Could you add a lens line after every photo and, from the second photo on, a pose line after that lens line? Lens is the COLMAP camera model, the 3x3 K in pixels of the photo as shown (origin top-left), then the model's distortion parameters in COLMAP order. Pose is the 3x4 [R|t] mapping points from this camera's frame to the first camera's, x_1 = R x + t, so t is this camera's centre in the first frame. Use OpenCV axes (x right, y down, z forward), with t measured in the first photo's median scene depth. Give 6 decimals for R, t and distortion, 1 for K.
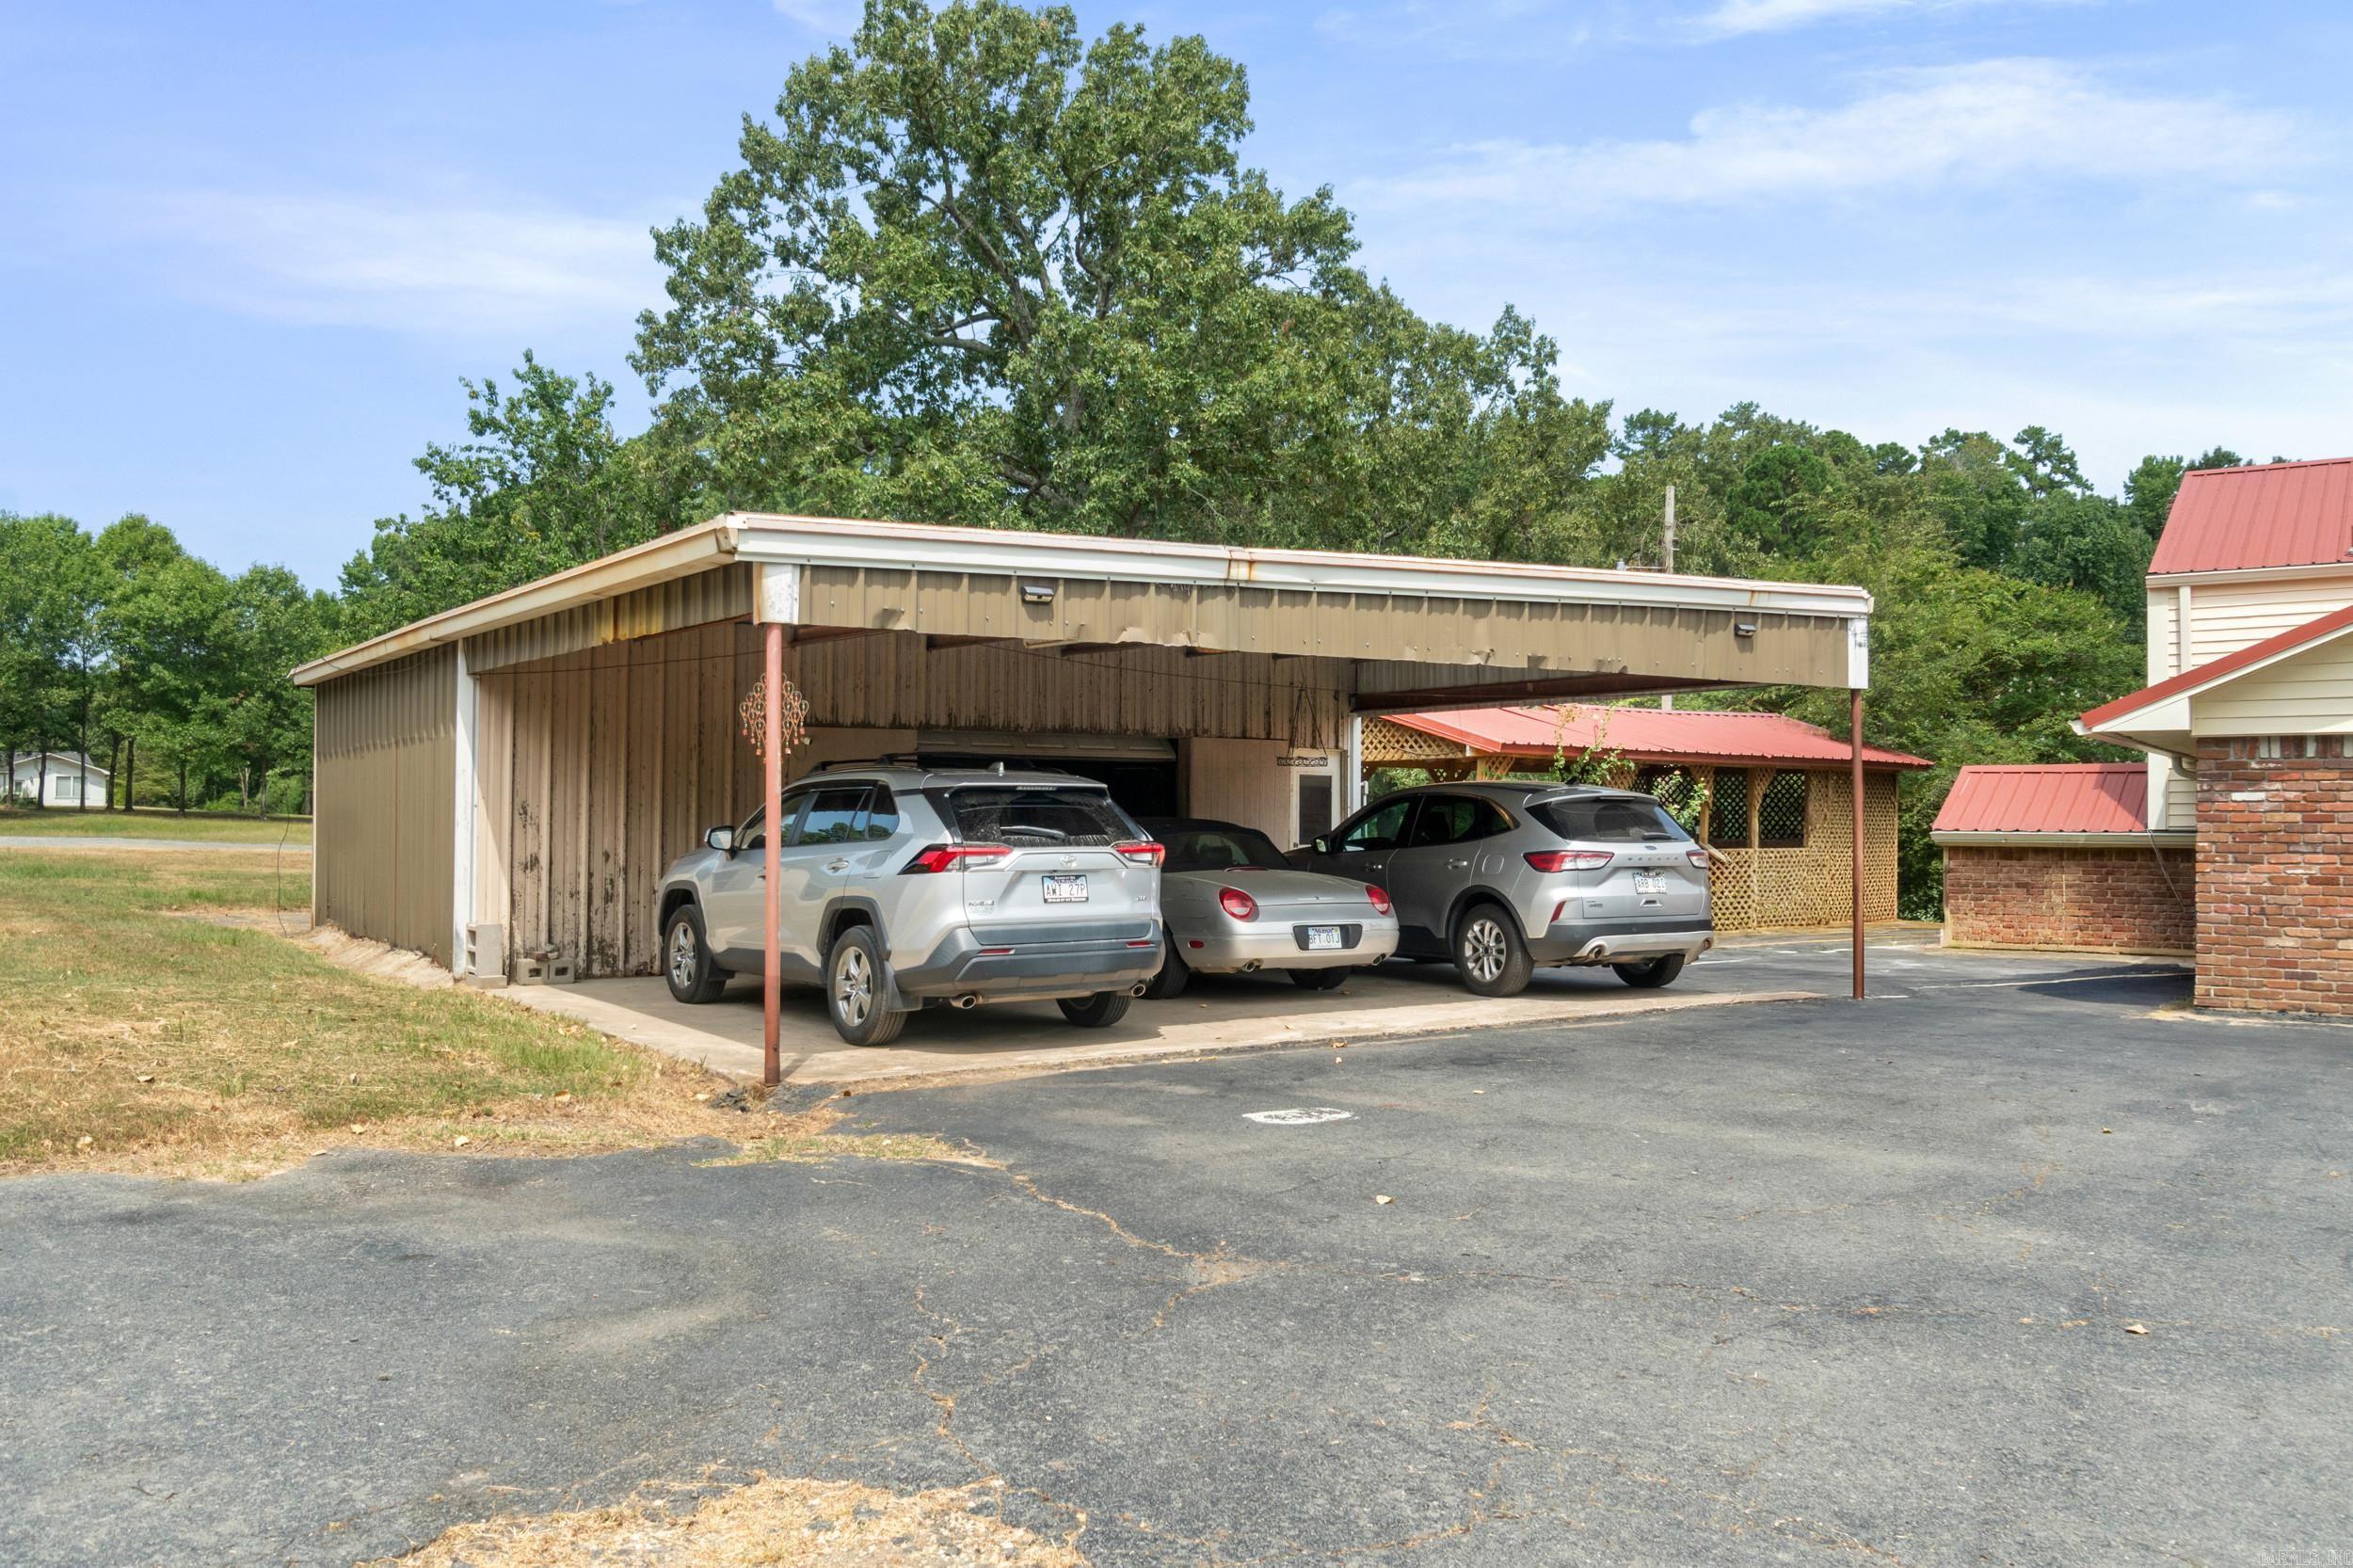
lens RADIAL K [[1810.1, 0, 1176.5], [0, 1810.1, 784.0], [0, 0, 1]] dist [-0.000641, -0.001123]
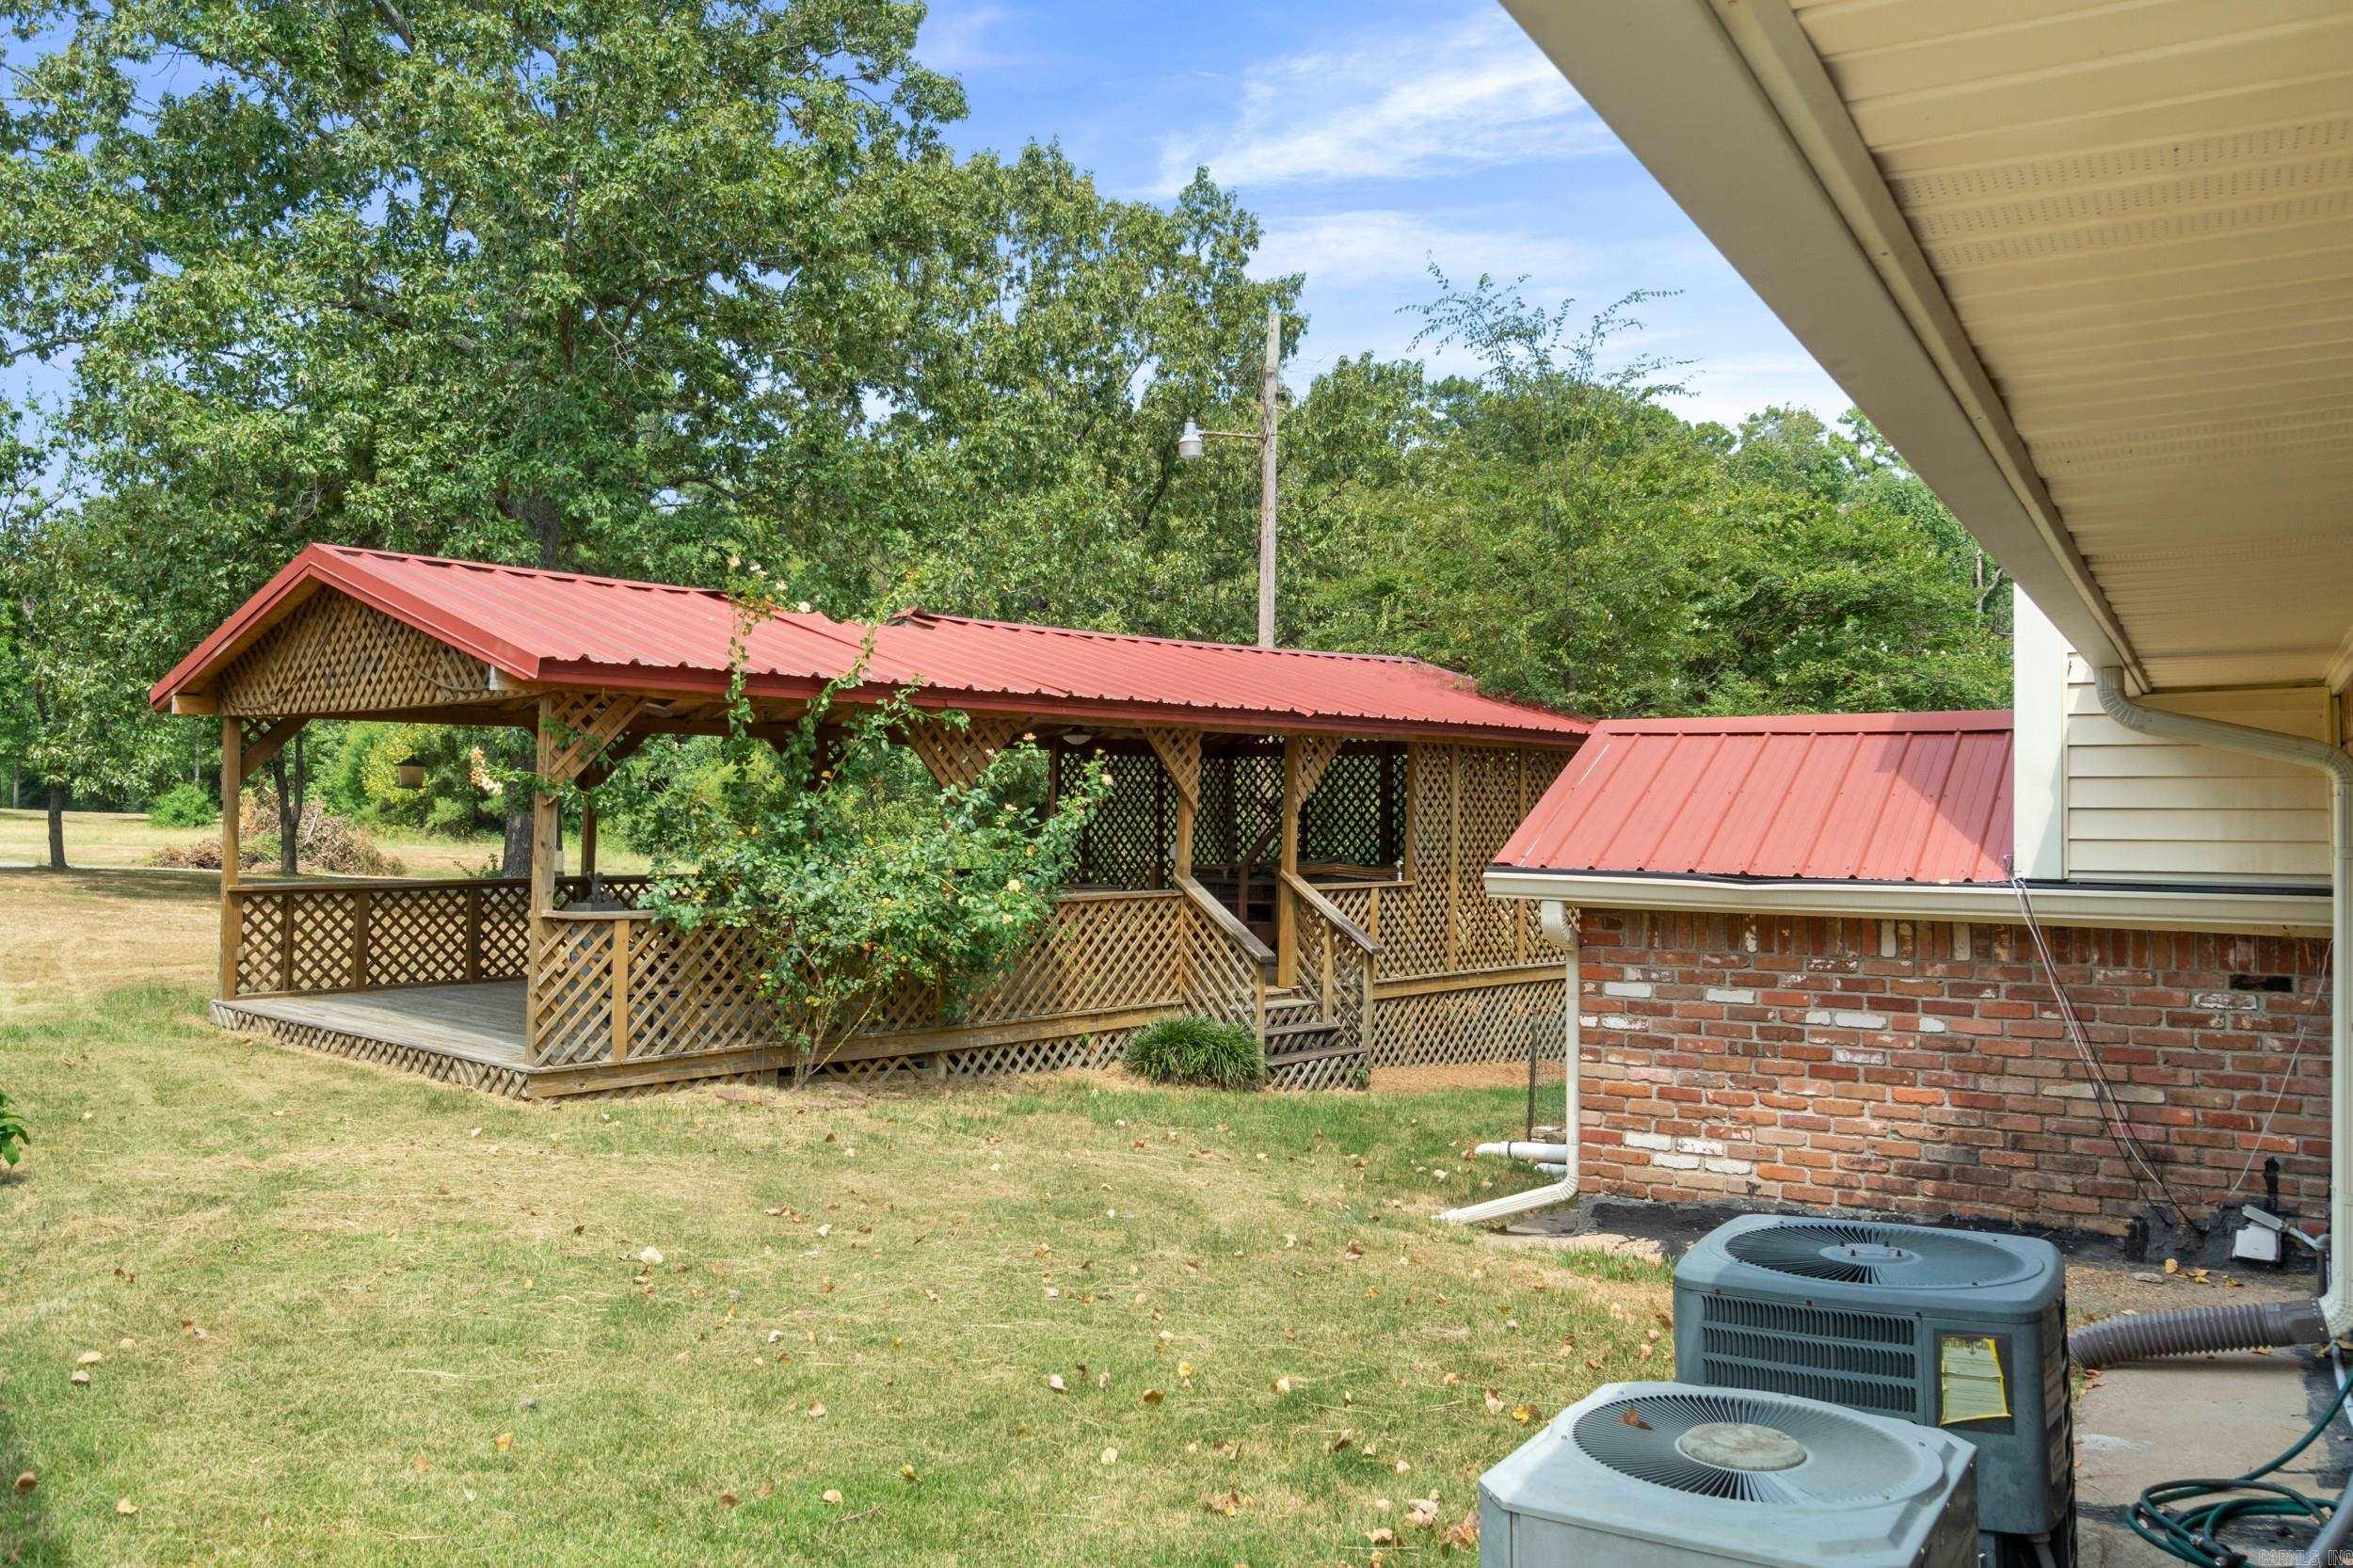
lens RADIAL K [[1840.0, 0, 1176.5], [0, 1840.0, 784.0], [0, 0, 1]] dist [0.063427, 0.000423]
pose [[0.995894, 0.004406, 0.090418, 0.101023], [-0.004737, 0.999983, 0.003450, 0.001634], [-0.090402, -0.003864, 0.995898, 0.193883]]
